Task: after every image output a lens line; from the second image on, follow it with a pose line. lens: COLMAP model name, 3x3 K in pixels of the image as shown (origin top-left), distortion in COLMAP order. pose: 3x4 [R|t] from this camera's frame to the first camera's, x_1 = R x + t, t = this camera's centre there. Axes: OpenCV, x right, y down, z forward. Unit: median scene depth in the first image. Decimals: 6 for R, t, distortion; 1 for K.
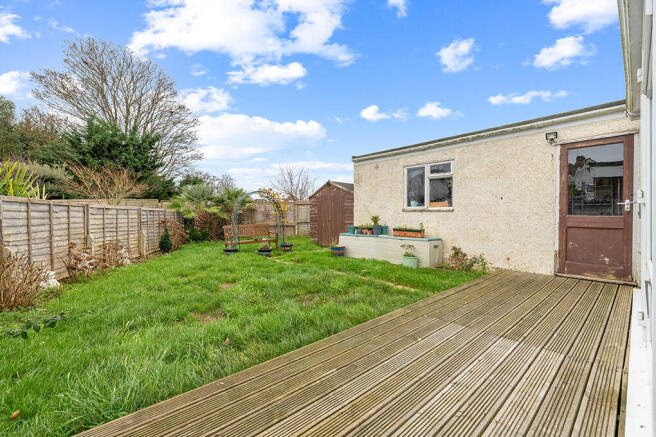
lens RADIAL K [[275.4, 0, 328.0], [0, 275.4, 218.5], [0, 0, 1]] dist [-0.001189, -0.000325]
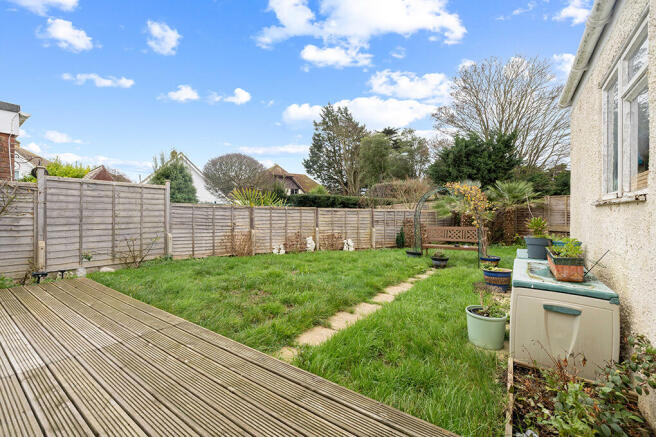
lens RADIAL K [[275.4, 0, 328.0], [0, 275.4, 218.5], [0, 0, 1]] dist [-0.001189, -0.000325]
pose [[0.235170, 0.016267, -0.971818, 0.960142], [-0.017761, 0.999765, 0.012436, -0.019531], [0.971792, 0.014336, 0.235404, 0.955659]]
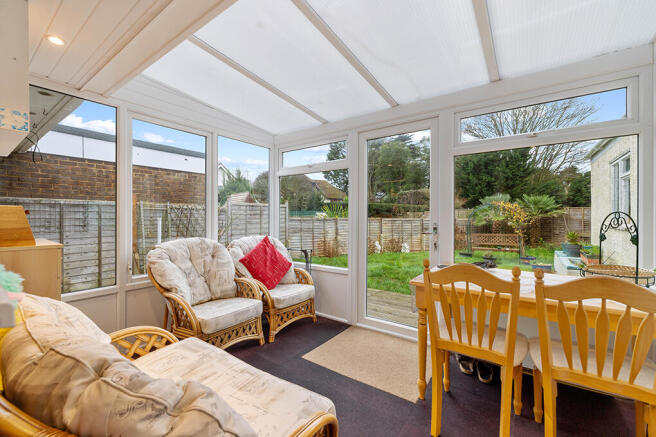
lens RADIAL K [[275.4, 0, 328.0], [0, 275.4, 218.5], [0, 0, 1]] dist [-0.001189, -0.000325]
pose [[0.214454, 0.008295, -0.976699, 1.389856], [-0.014168, 0.999885, 0.005381, -0.081381], [0.976631, 0.012684, 0.214547, 0.264921]]
